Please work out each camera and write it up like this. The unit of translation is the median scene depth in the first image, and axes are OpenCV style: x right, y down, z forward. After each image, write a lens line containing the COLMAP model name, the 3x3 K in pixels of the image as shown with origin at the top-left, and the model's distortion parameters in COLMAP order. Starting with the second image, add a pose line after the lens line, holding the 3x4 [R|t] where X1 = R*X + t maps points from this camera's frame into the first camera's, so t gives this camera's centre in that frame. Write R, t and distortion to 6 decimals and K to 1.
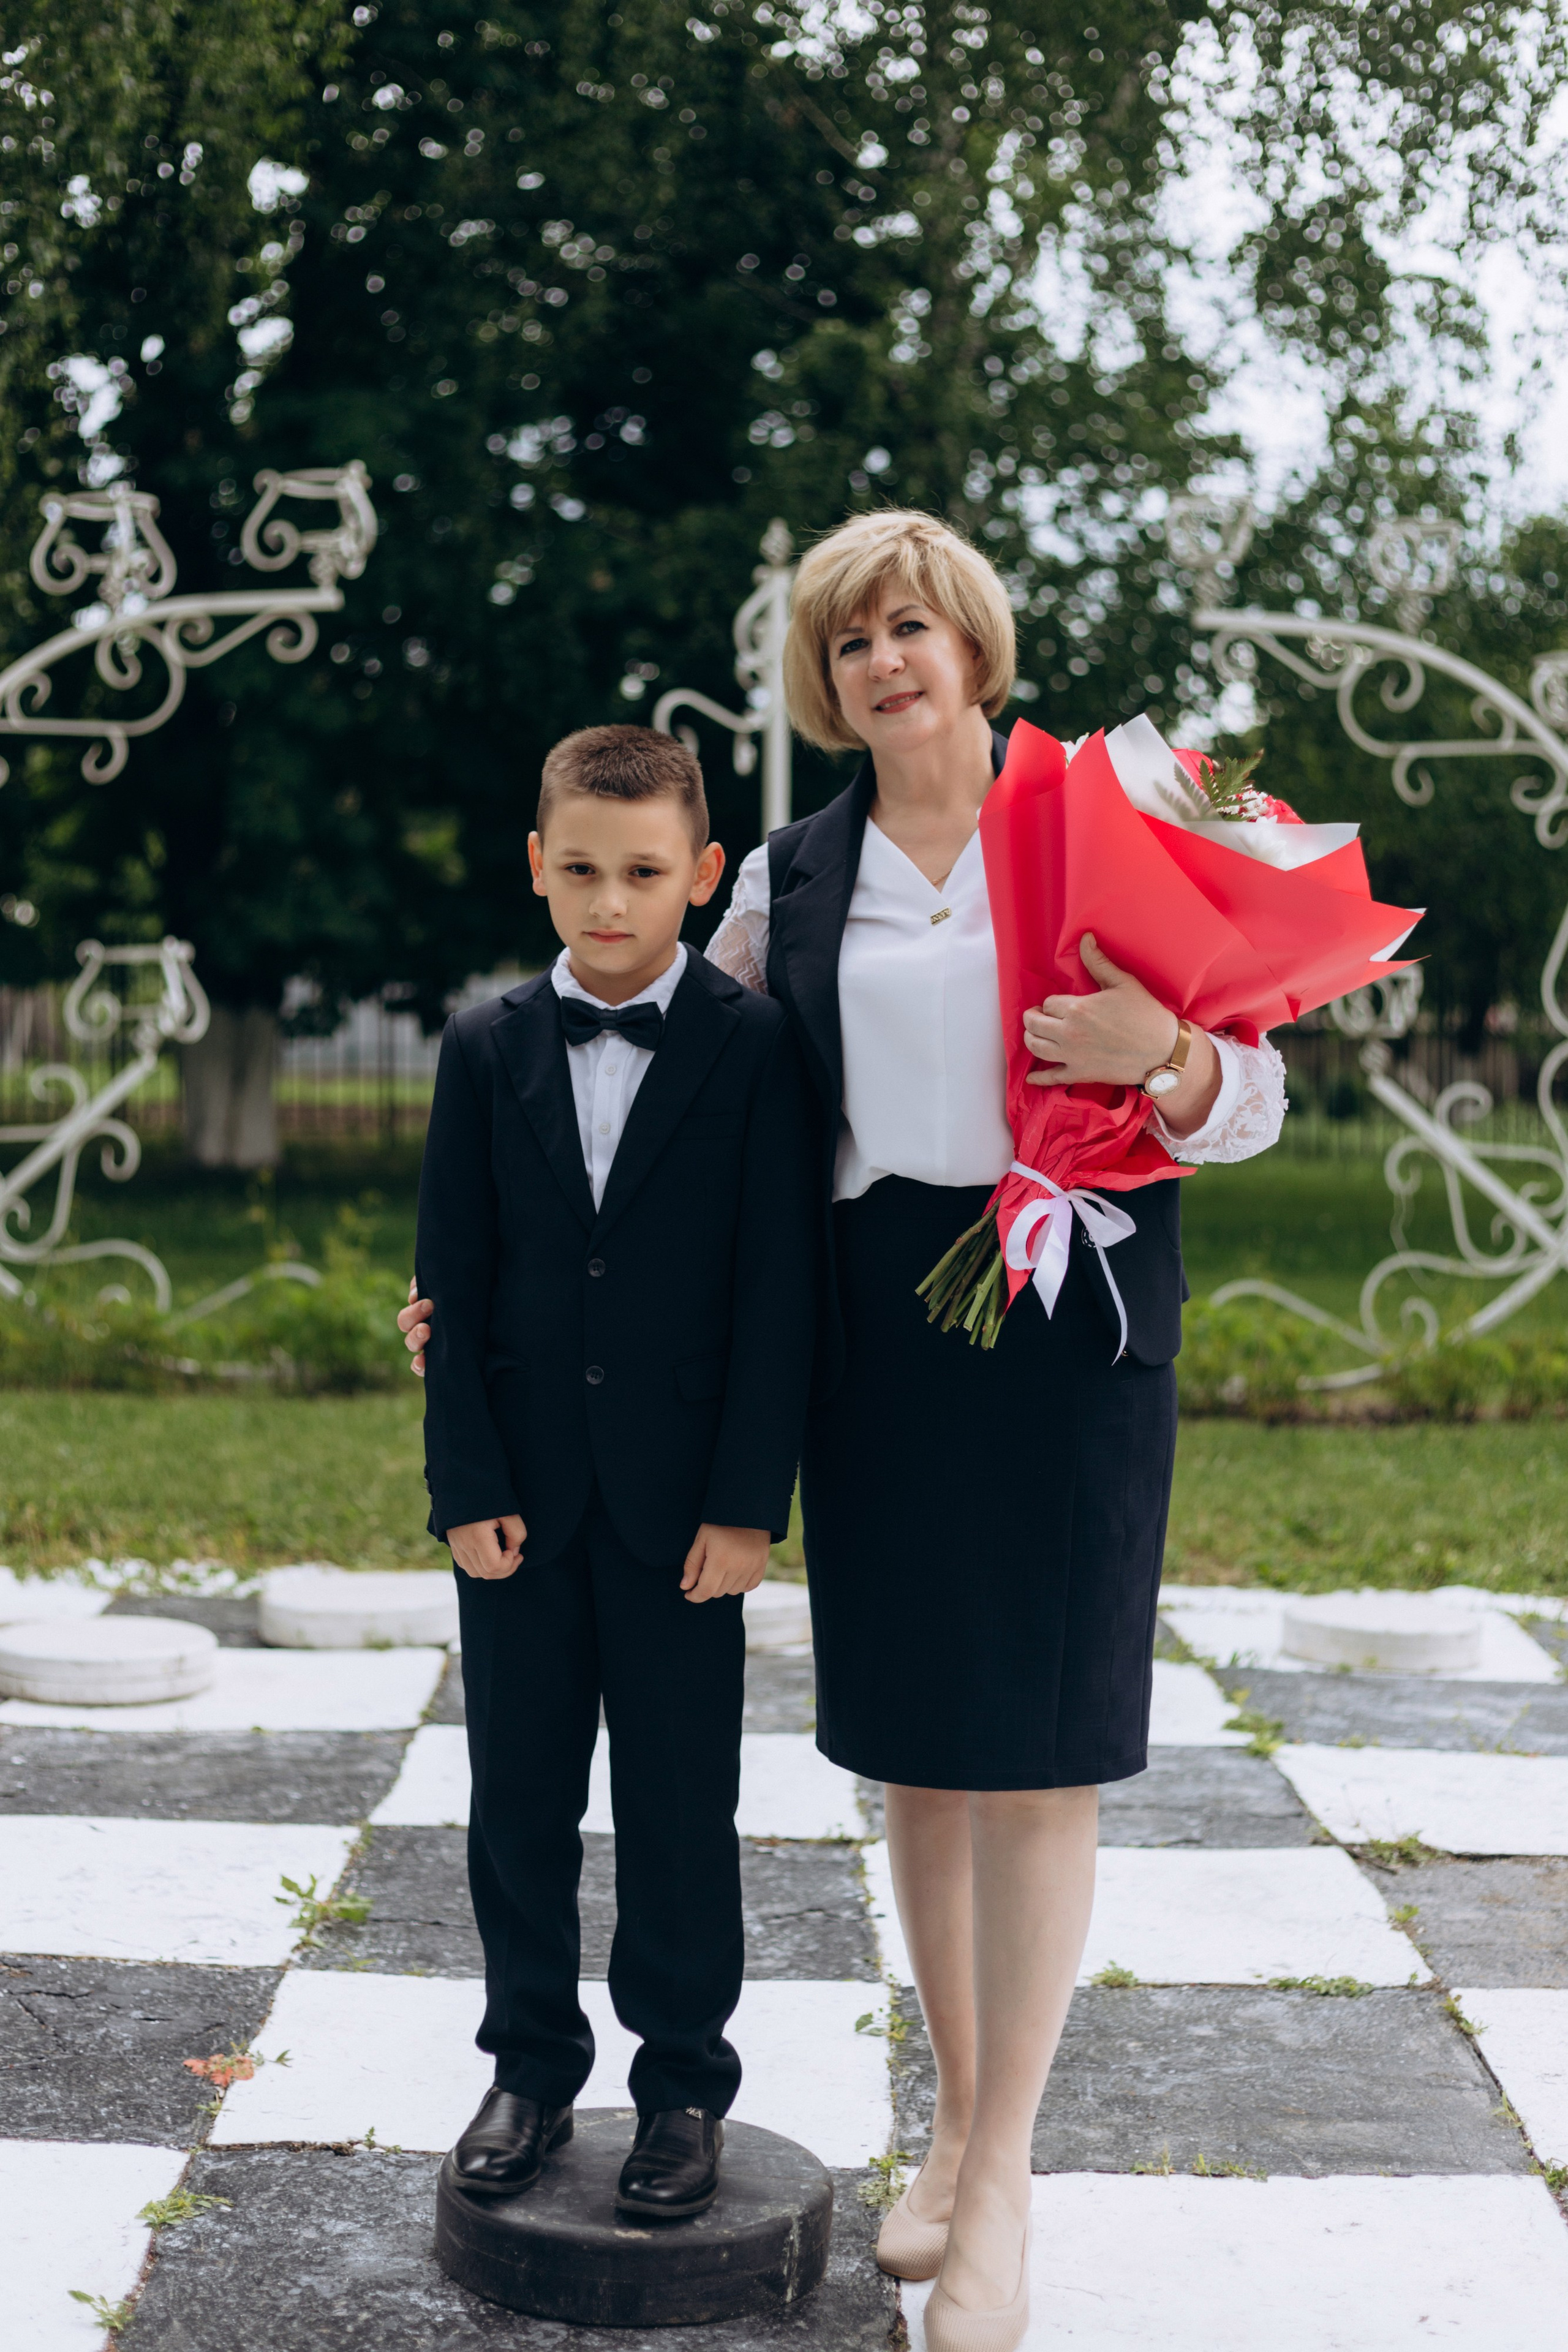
lens RADIAL K [[3469.2, 0, 783.8], [0, 3469.2, 1156.5], [0, 0, 1]] dist [0.171116, -0.872910]
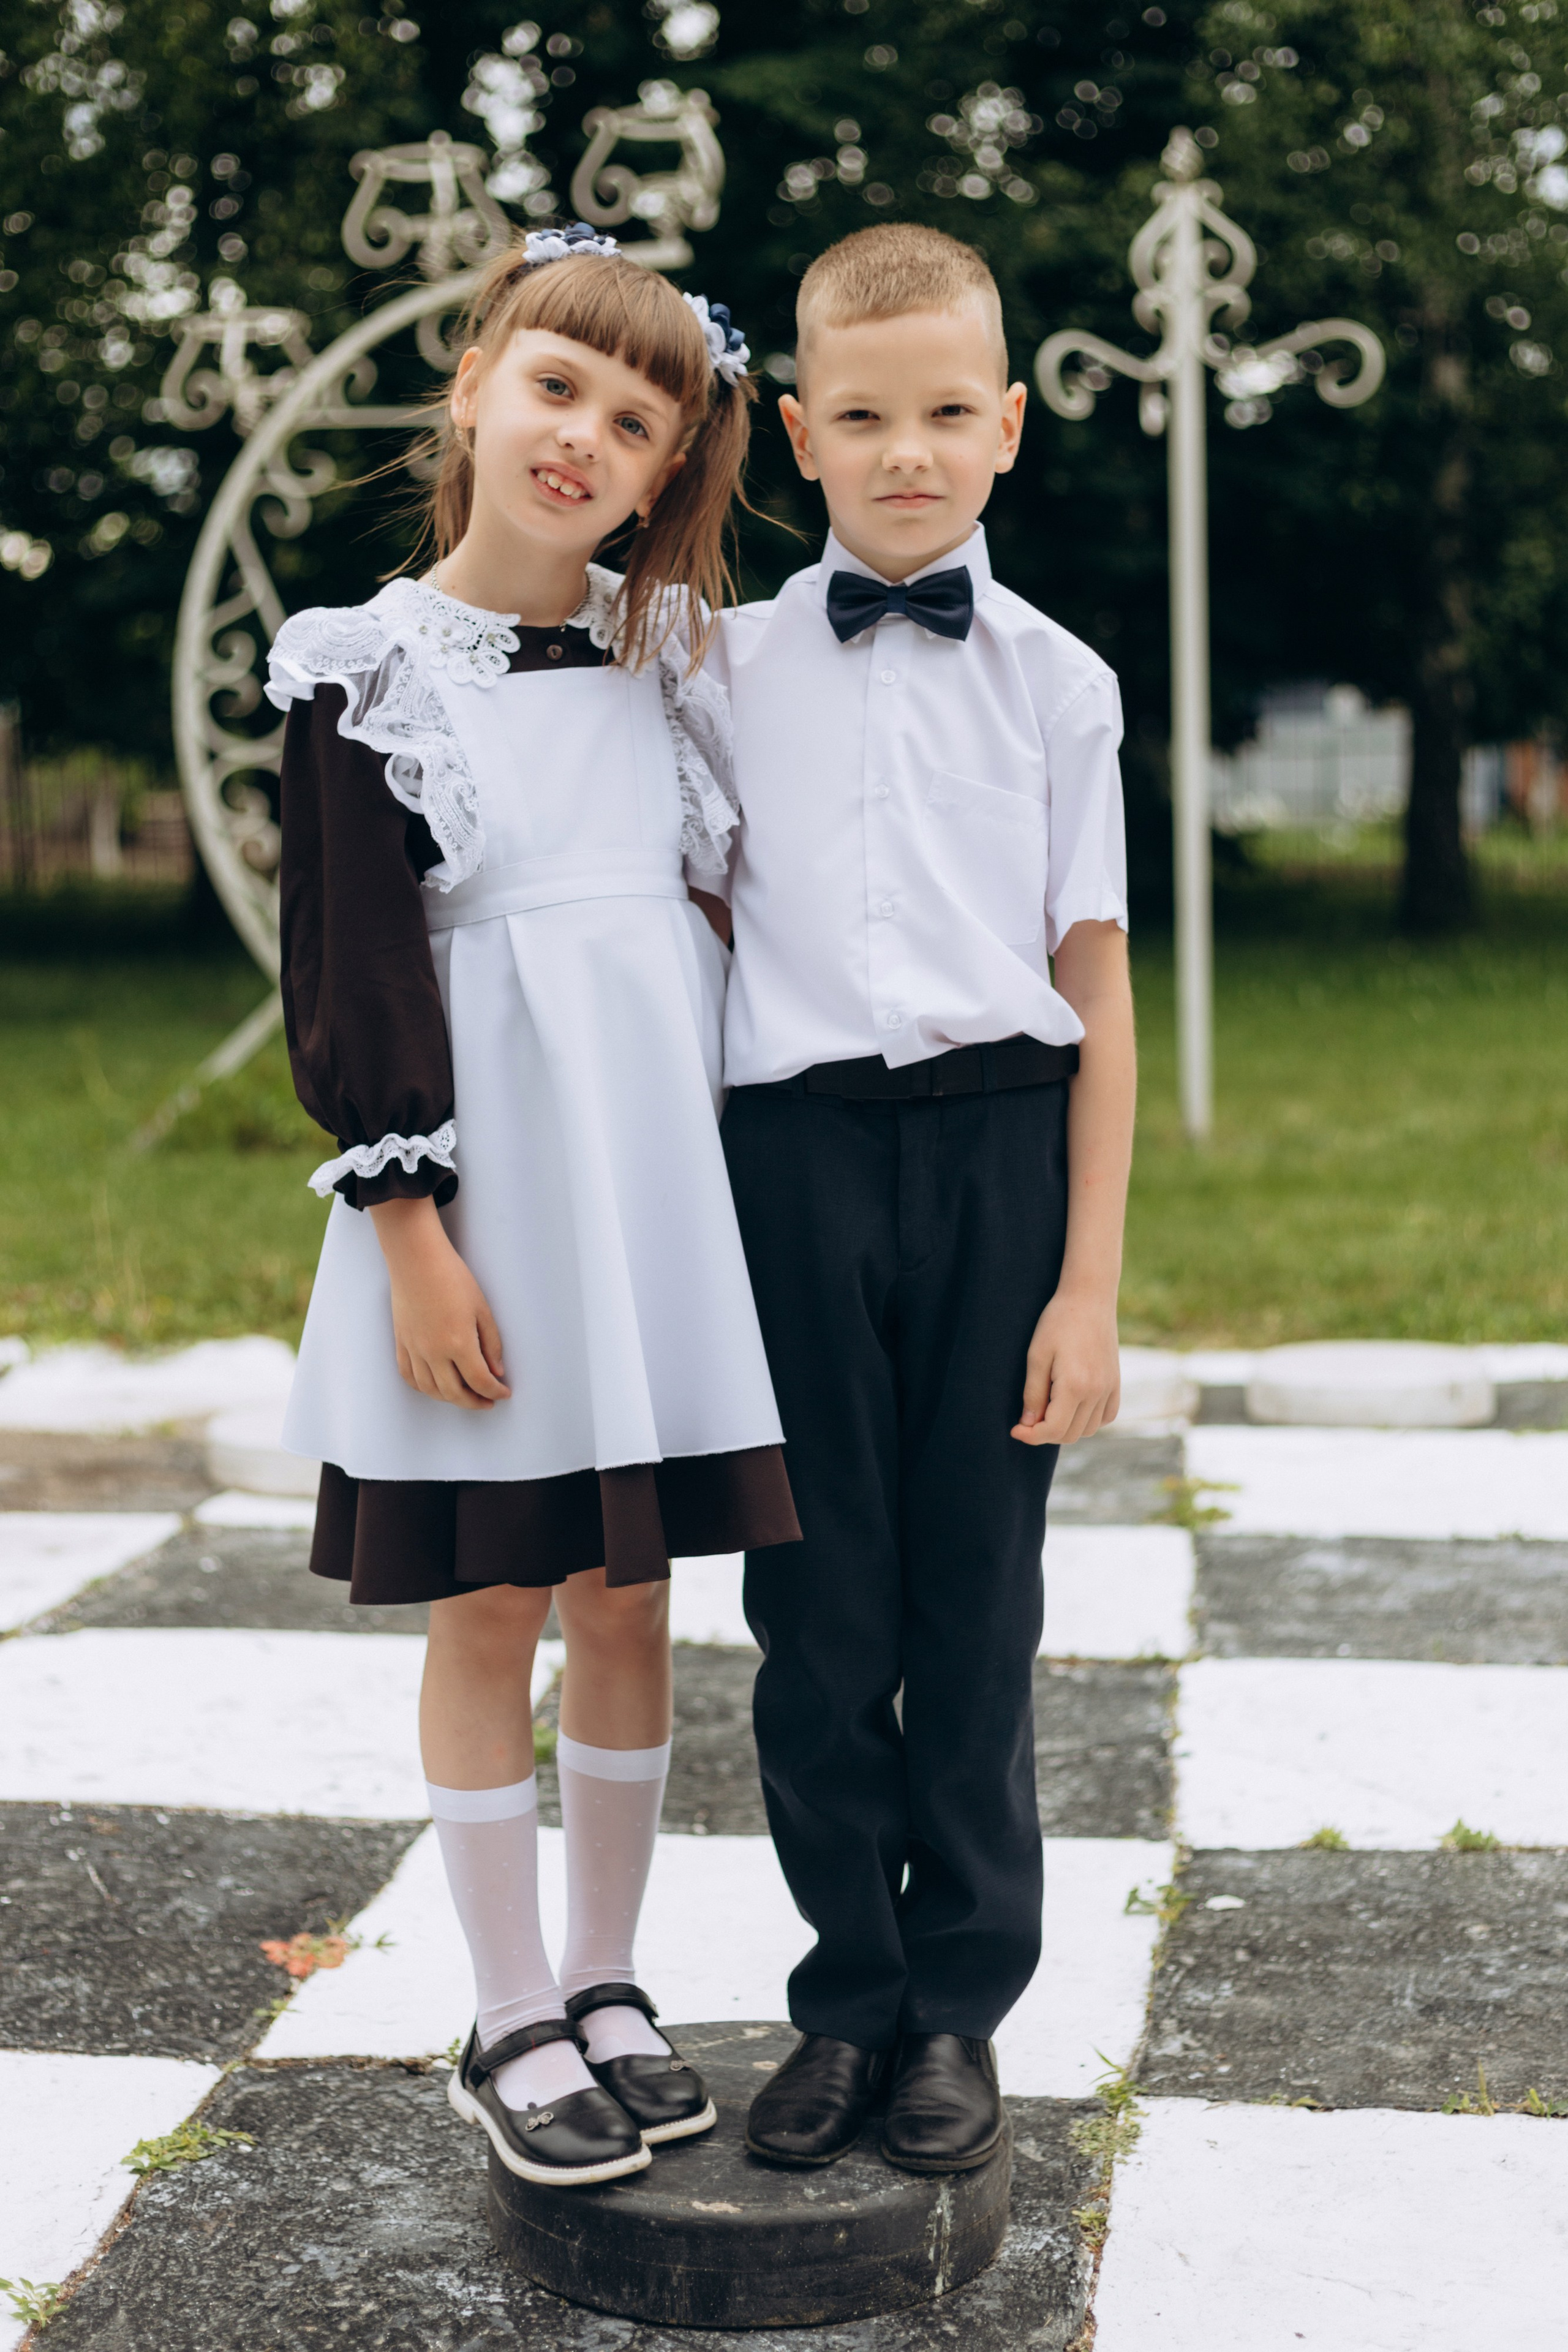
lens RADIAL K [[3625.7, 0, 793.3], [0, 3625.7, 1179.8], [0, 0, 1]] dist [0.189437, -0.974926]
pose [[0.989688, -0.021270, -0.141650, 0.055099], [0.031333, 0.997111, 0.069197, 0.022912], [0.139769, -0.072922, 0.987495, 0.156026]]
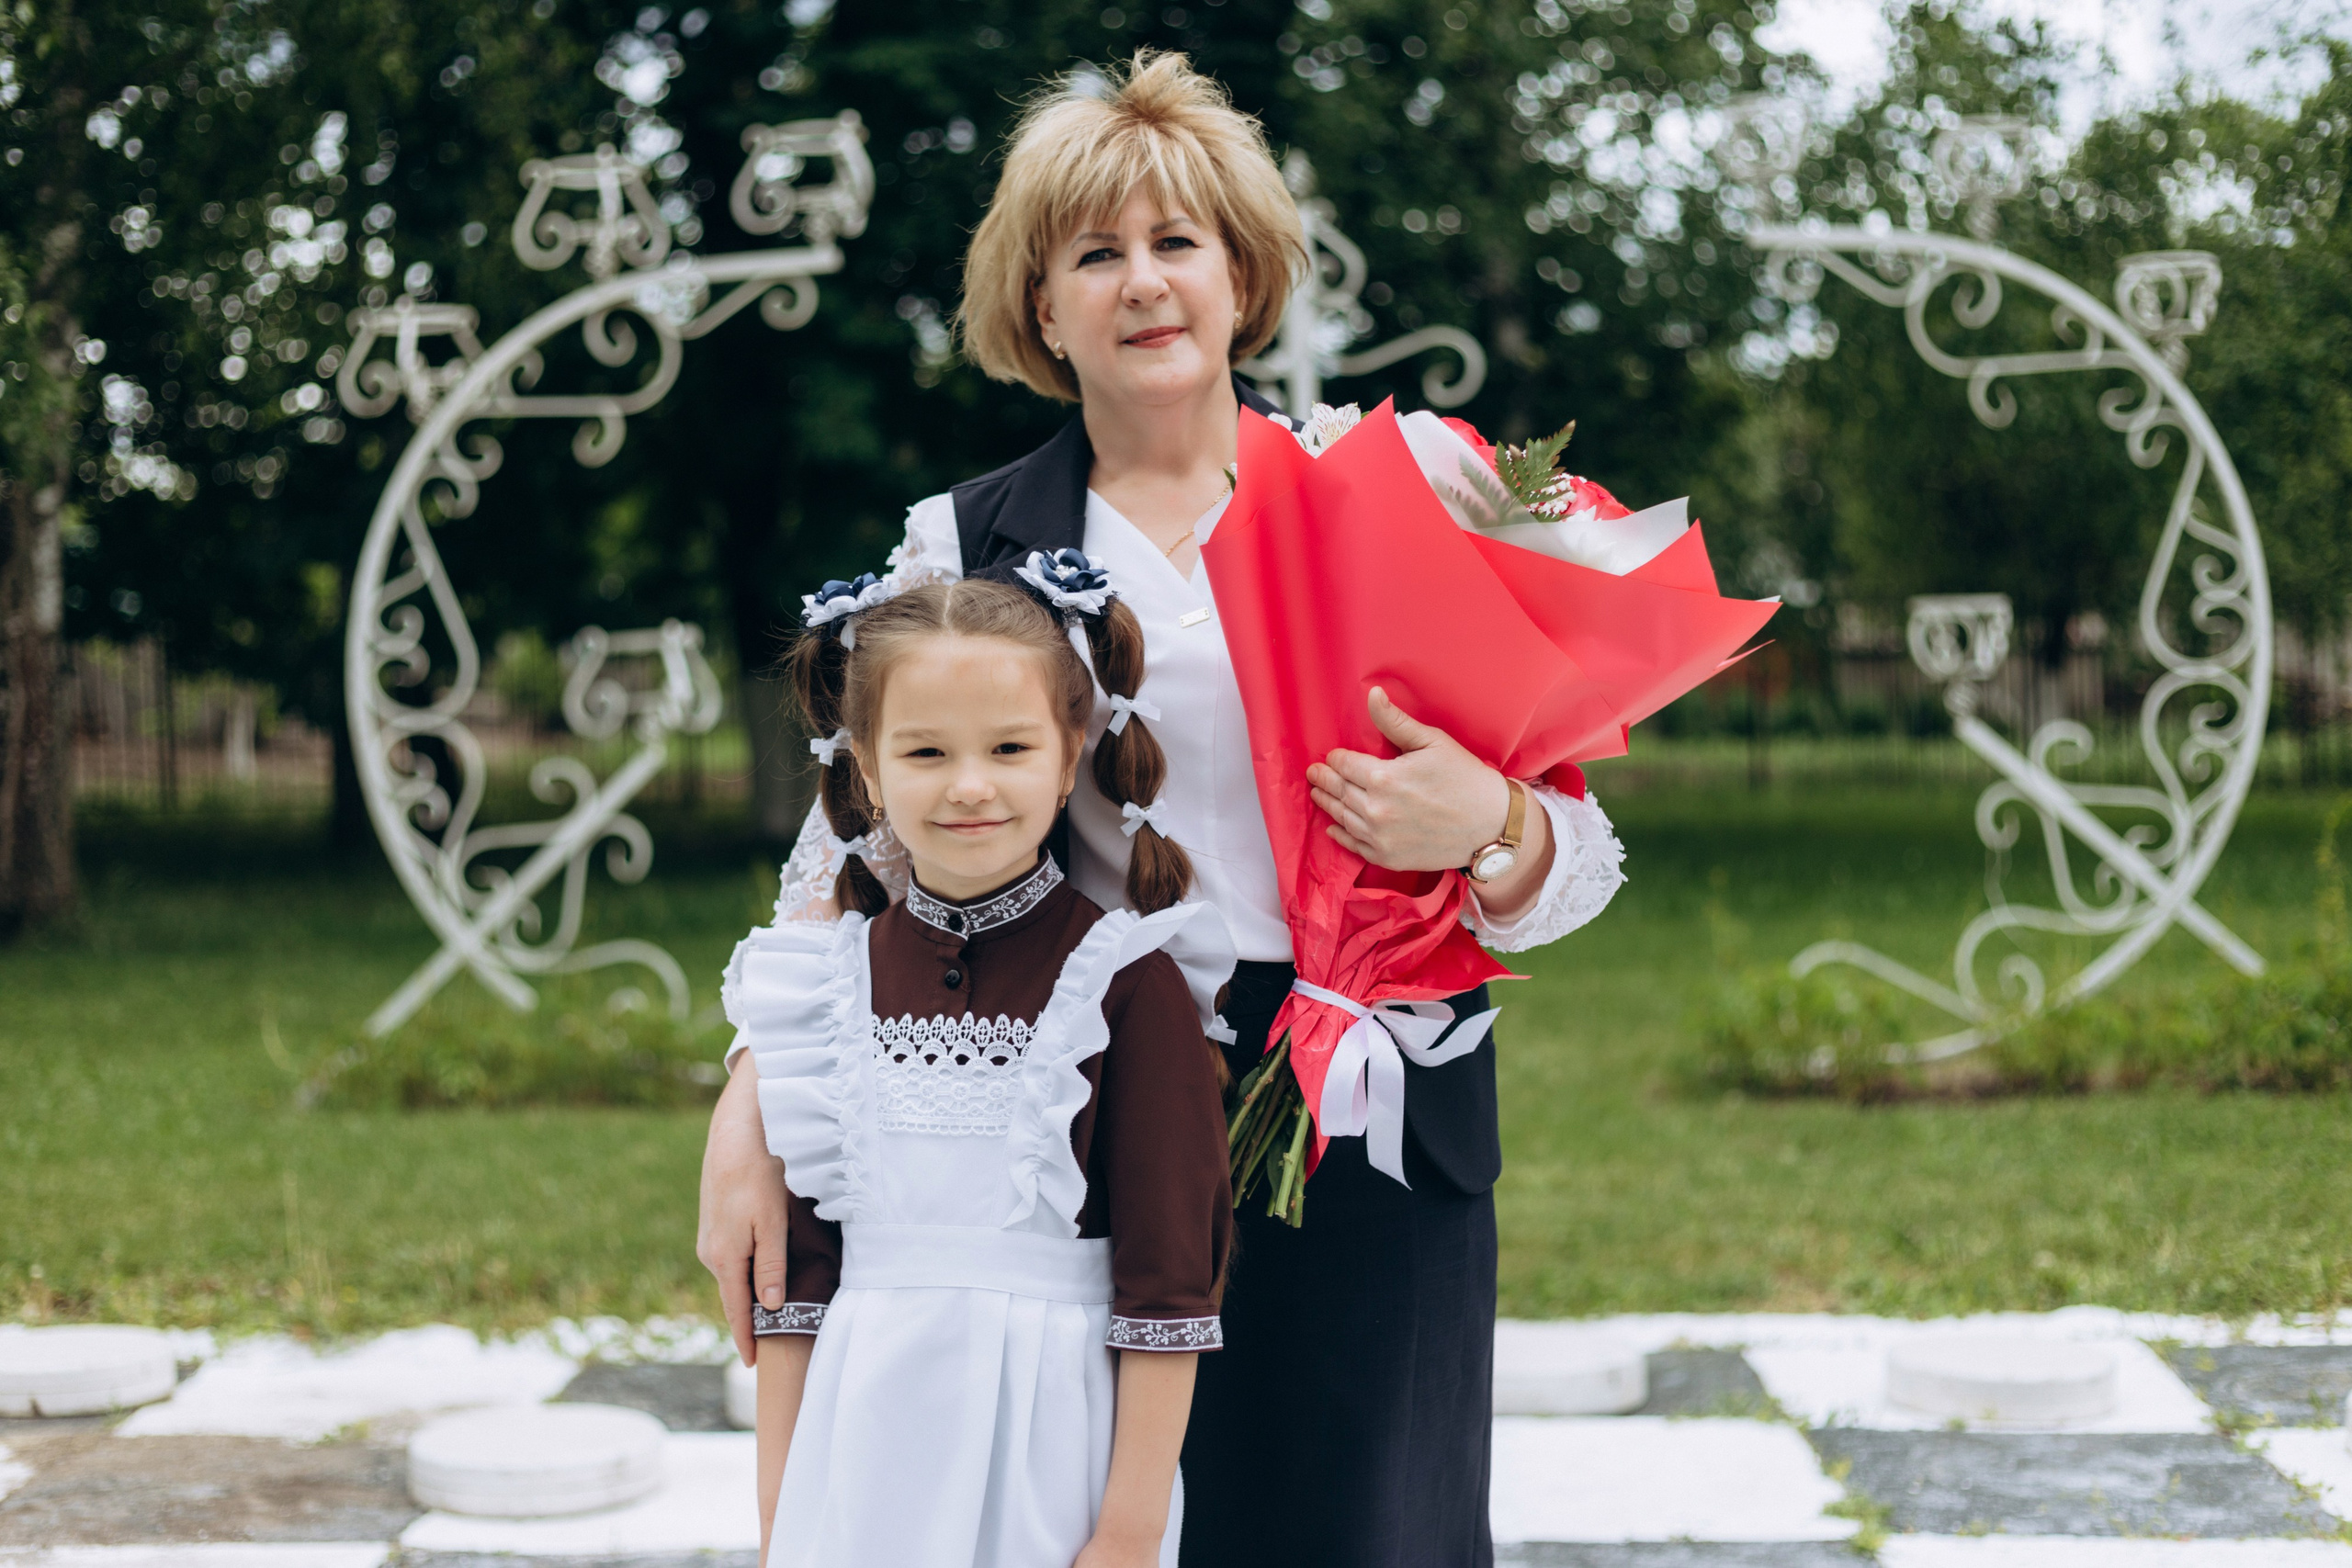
lens RADIAL K [[3393.8, 0, 1177.4], [0, 3393.8, 770.1], [0, 0, 1]] dist [0.175112, -0.885049]
pose [[0.997679, -0.037263, -0.056985, 0.026601], [0.036851, 0.999287, -0.008276, -0.021263], [0.057253, 0.006157, 0.998341, 0.173106]]
